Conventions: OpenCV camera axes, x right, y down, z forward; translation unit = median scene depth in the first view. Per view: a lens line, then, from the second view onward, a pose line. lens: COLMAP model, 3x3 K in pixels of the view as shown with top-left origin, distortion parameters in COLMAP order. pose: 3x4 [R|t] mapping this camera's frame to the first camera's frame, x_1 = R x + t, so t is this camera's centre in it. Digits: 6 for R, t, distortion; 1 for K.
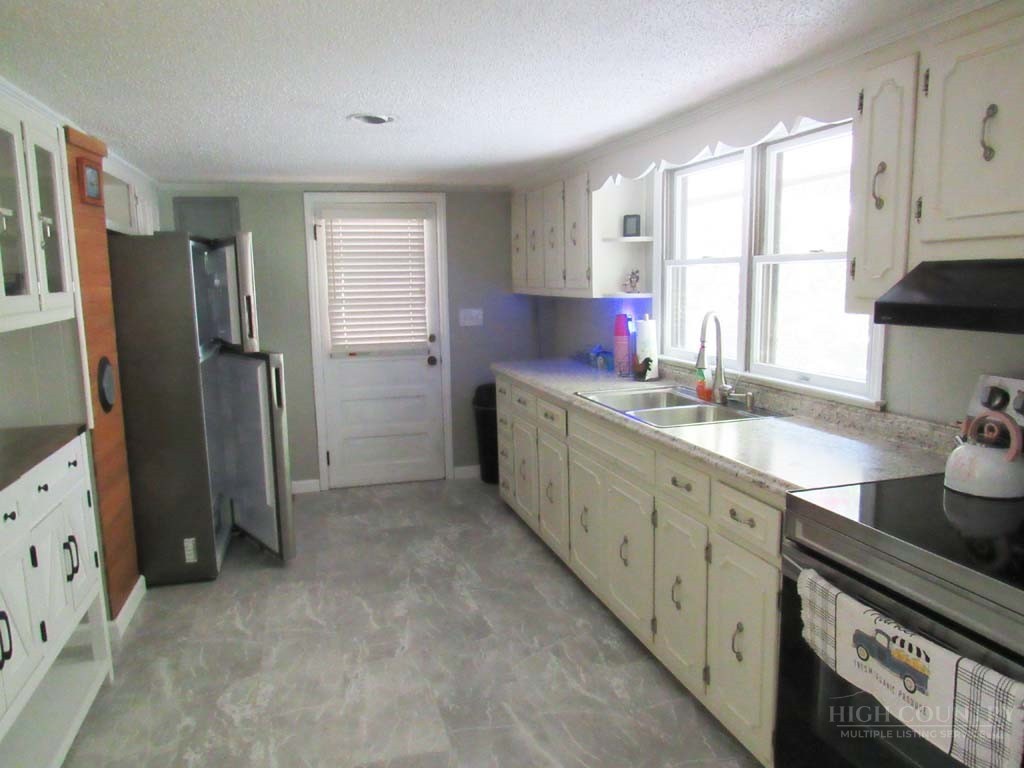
lens RADIAL K [[728.8, 0, 514.3], [0, 728.8, 384.1], [0, 0, 1]] dist [-0.020969, -0.001247]
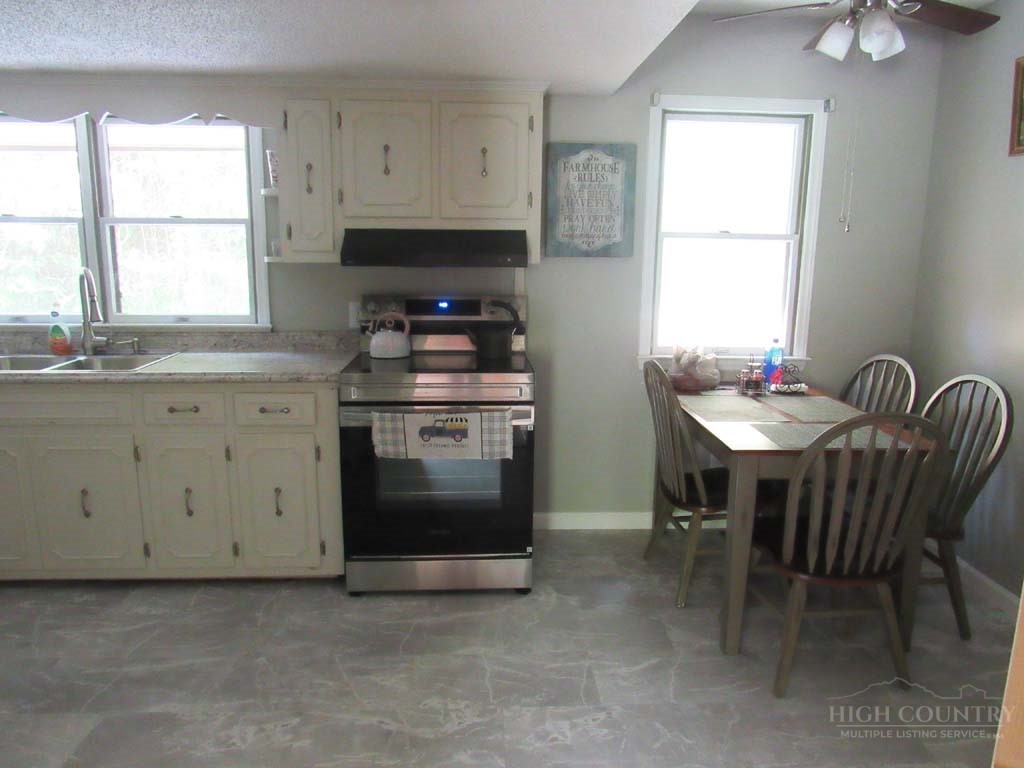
lens RADIAL K [[728.8, 0, 514.3], [0, 728.8, 384.1], [0, 0, 1]] dist [-0.020969, -0.001247]
pose [[0.245152, -0.164968, 0.955346, -0.565009], [0.127191, 0.982372, 0.136996, 0.001725], [-0.961105, 0.087926, 0.261813, 0.122094]]
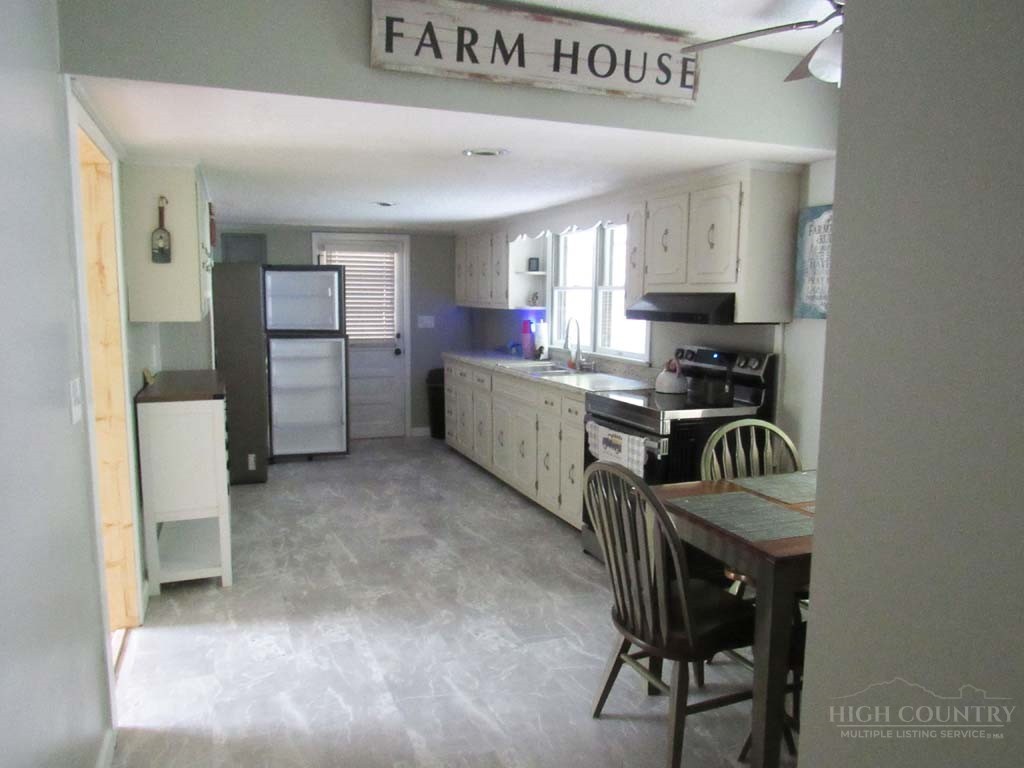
lens RADIAL K [[719.9, 0, 512.0], [0, 719.9, 382.9], [0, 0, 1]] dist [-0.024204, -0.000606]
pose [[0.995342, 0.014930, 0.095241, -0.039059], [-0.012592, 0.999605, -0.025106, 0.098509], [-0.095578, 0.023790, 0.995138, -0.669521]]
